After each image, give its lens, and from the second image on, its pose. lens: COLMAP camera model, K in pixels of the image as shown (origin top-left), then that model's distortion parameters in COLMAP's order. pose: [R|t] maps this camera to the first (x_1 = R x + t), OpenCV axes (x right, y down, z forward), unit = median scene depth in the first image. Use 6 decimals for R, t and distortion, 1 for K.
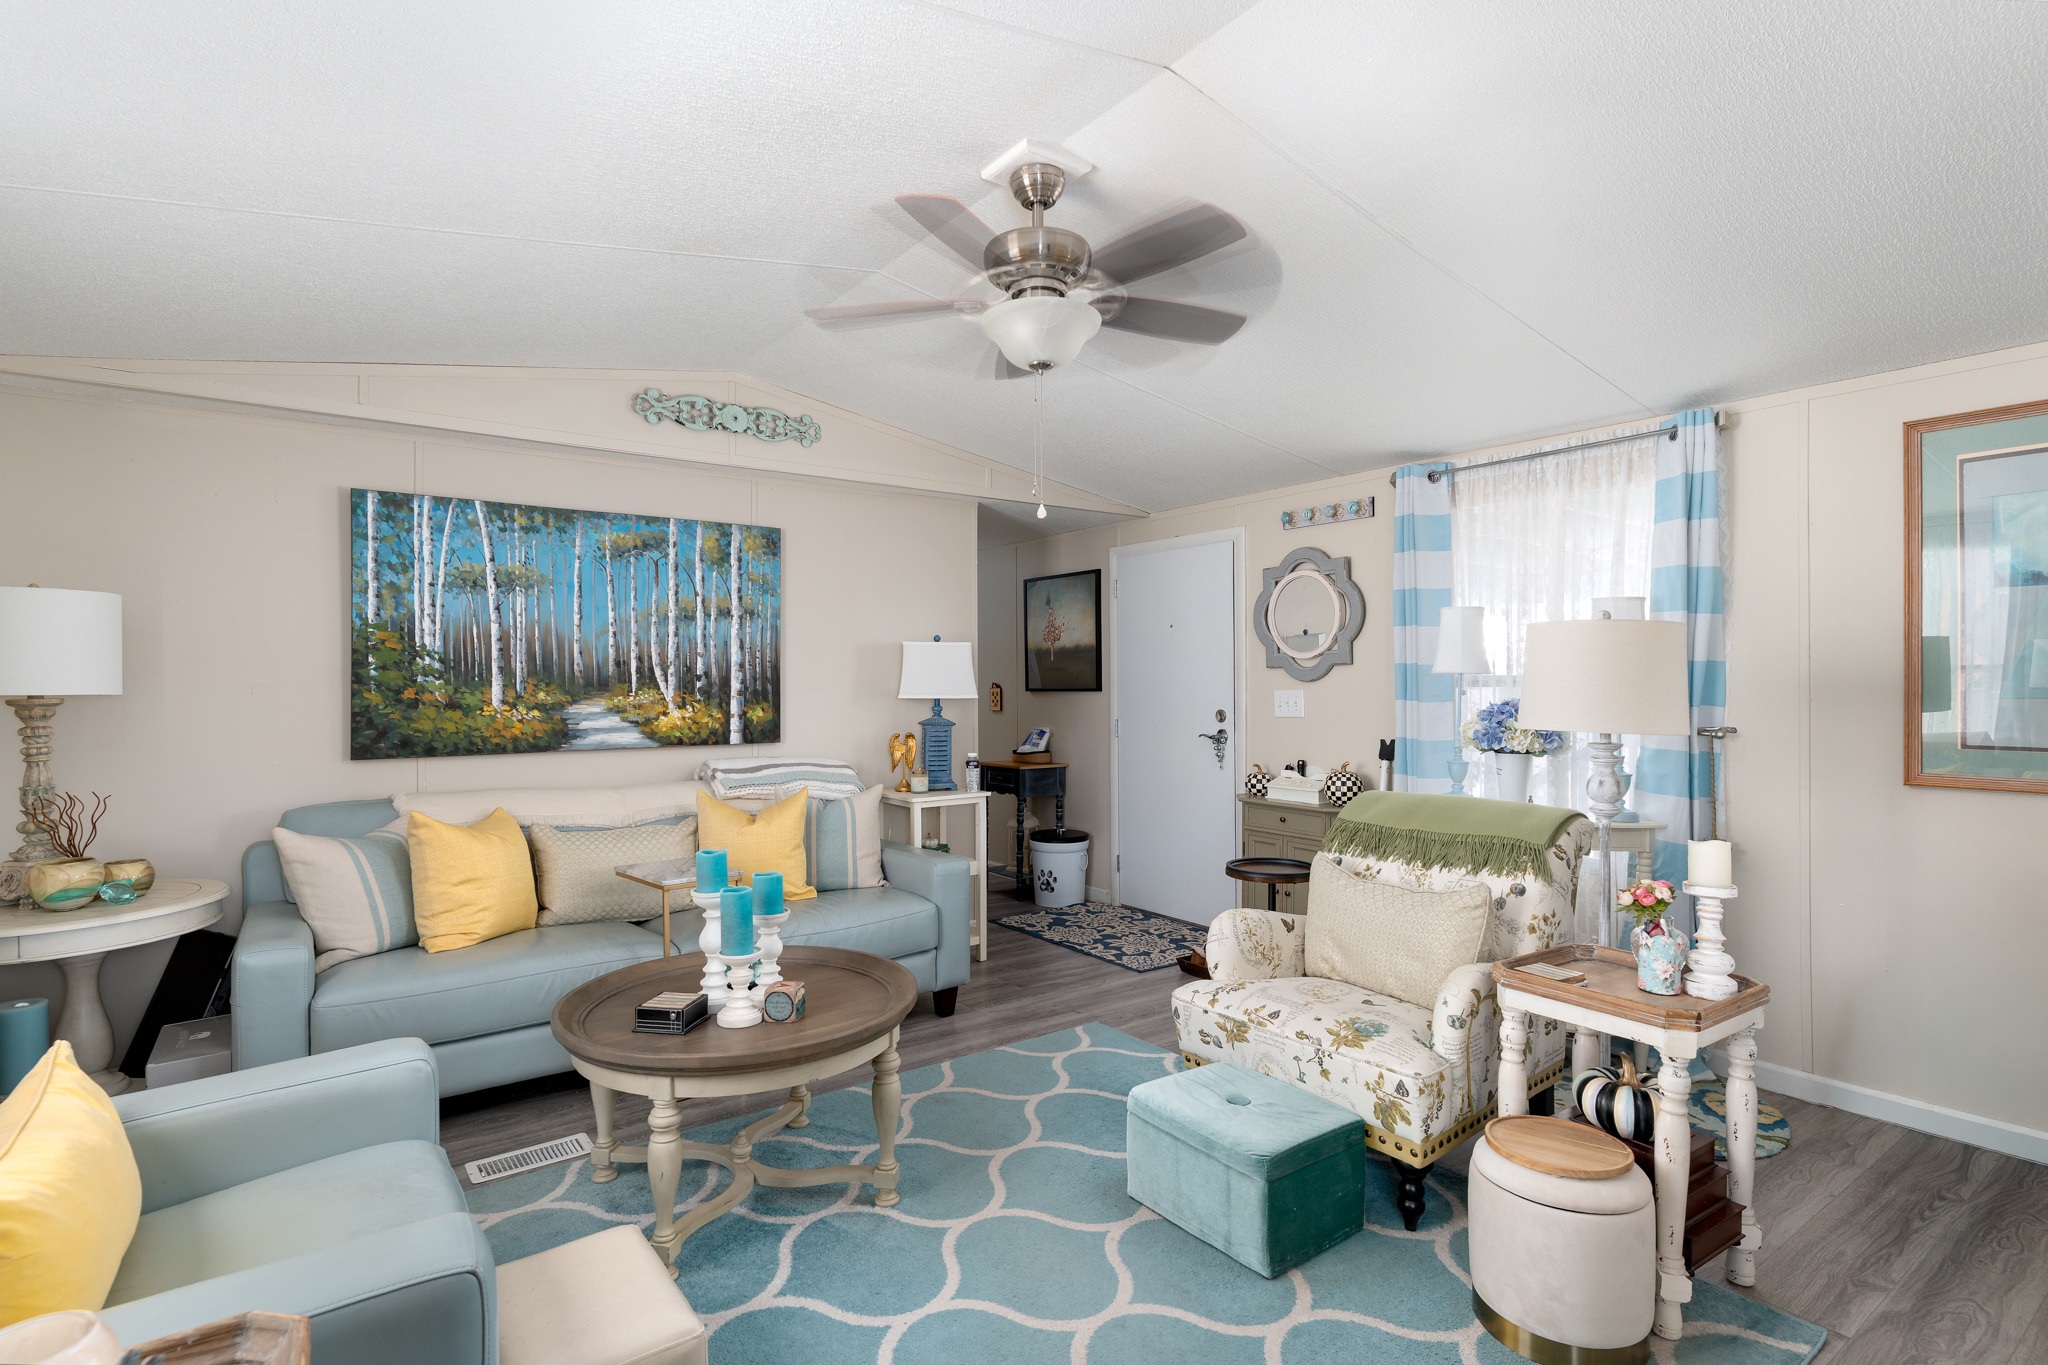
lens RADIAL K [[980.7, 0, 1002.4], [0, 980.7, 680.7], [0, 0, 1]] dist [0.004564, 0.000529]
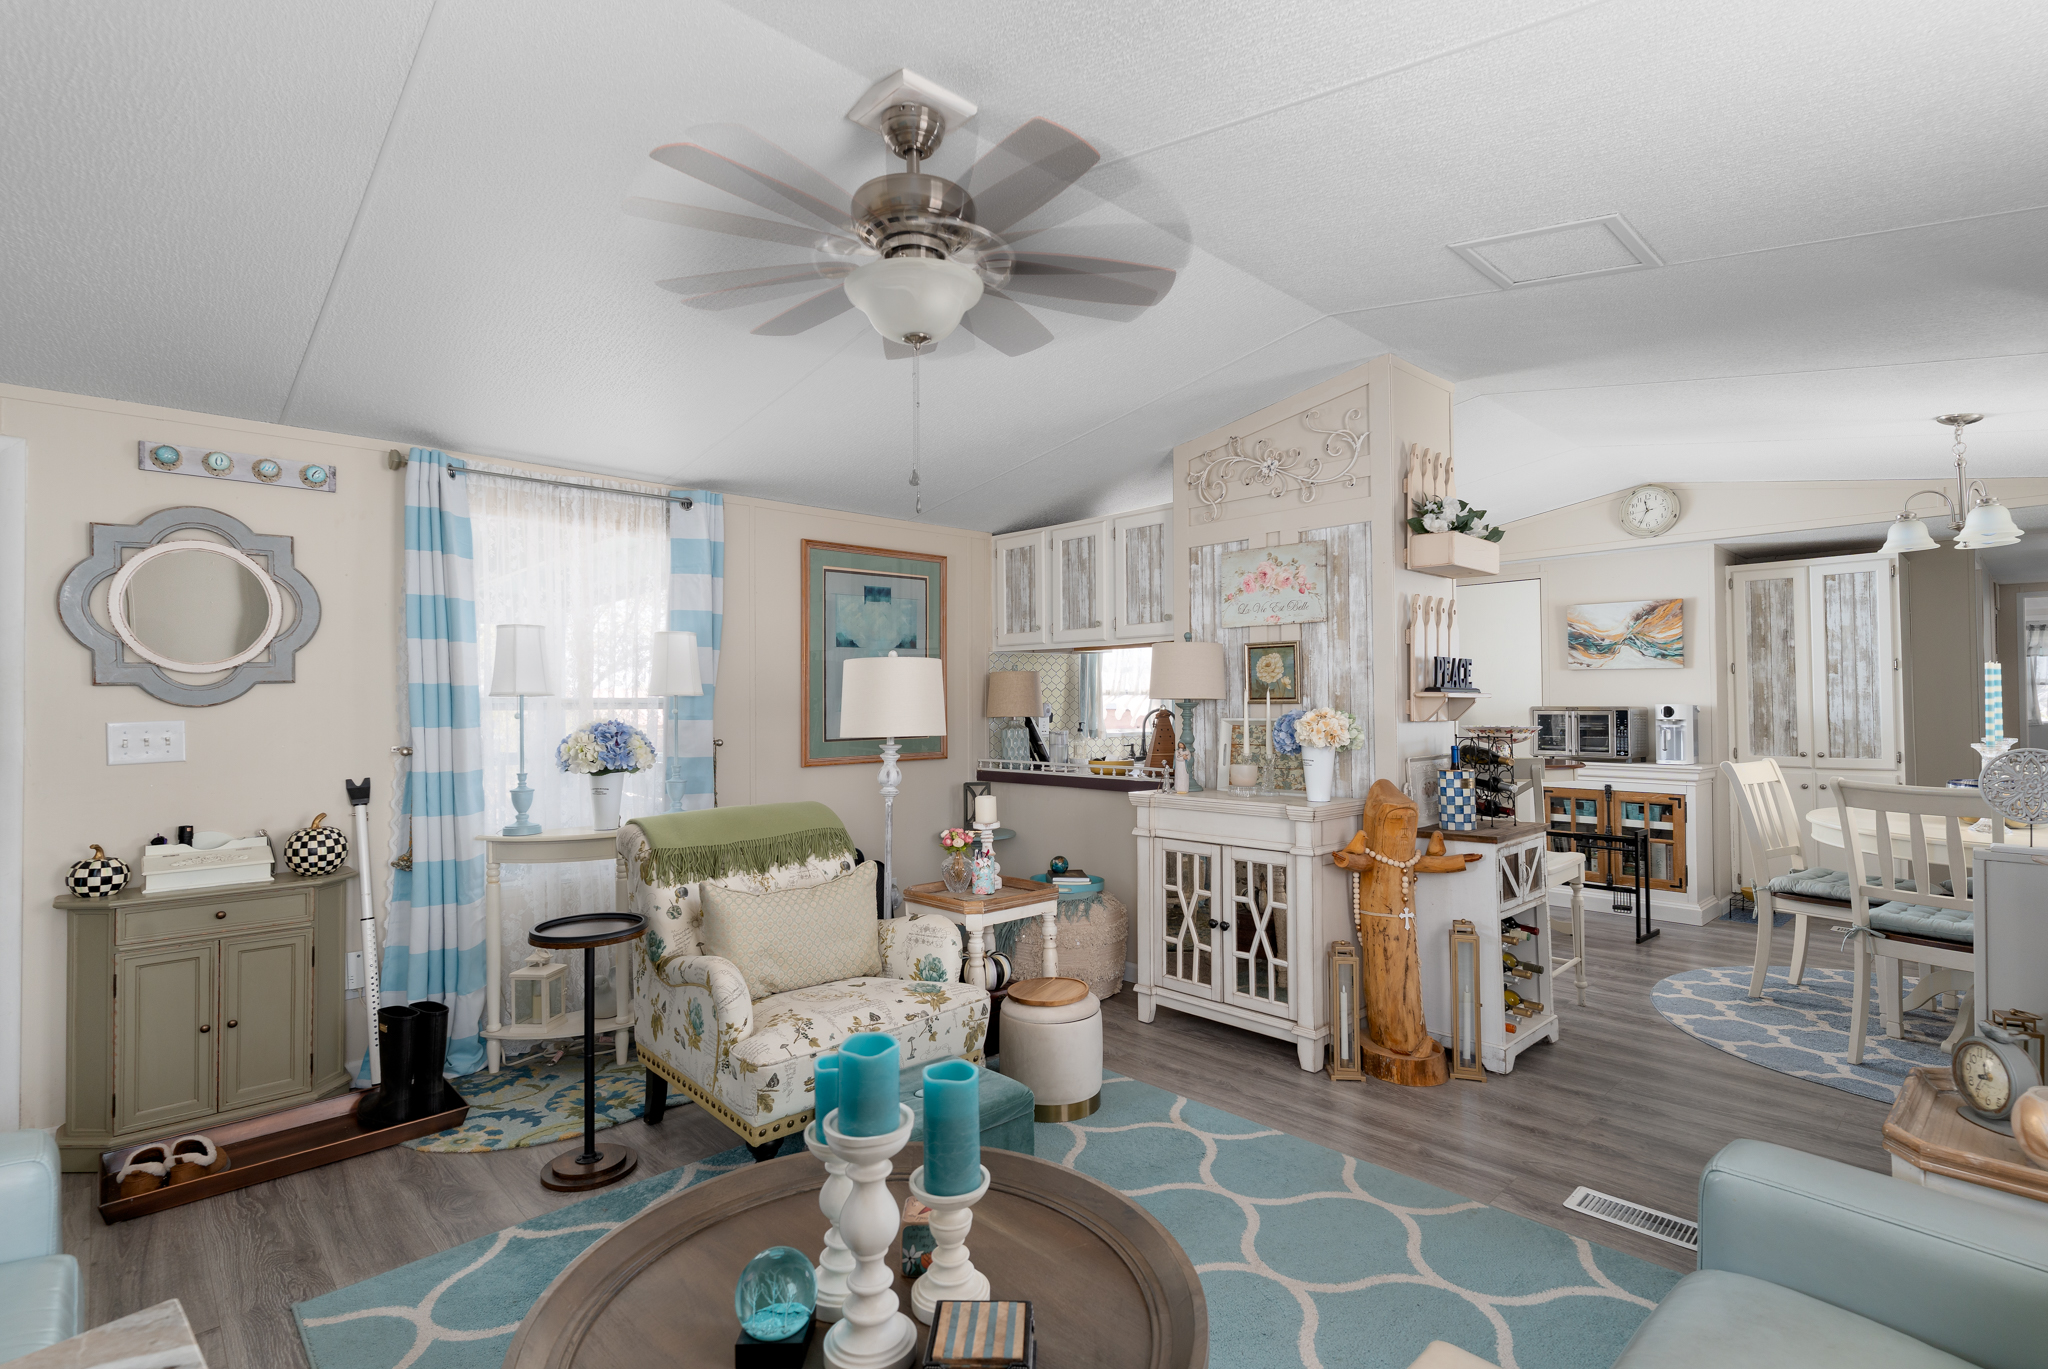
lens RADIAL K [[980.7, 0, 1008.8], [0, 980.7, 691.7], [0, 0, 1]] dist [0.004564, 0.000529]
pose [[-0.119548, 0.013007, 0.992743, -0.458641], [0.009621, 0.999882, -0.011942, 0.003815], [-0.992782, 0.008123, -0.119659, 0.572637]]
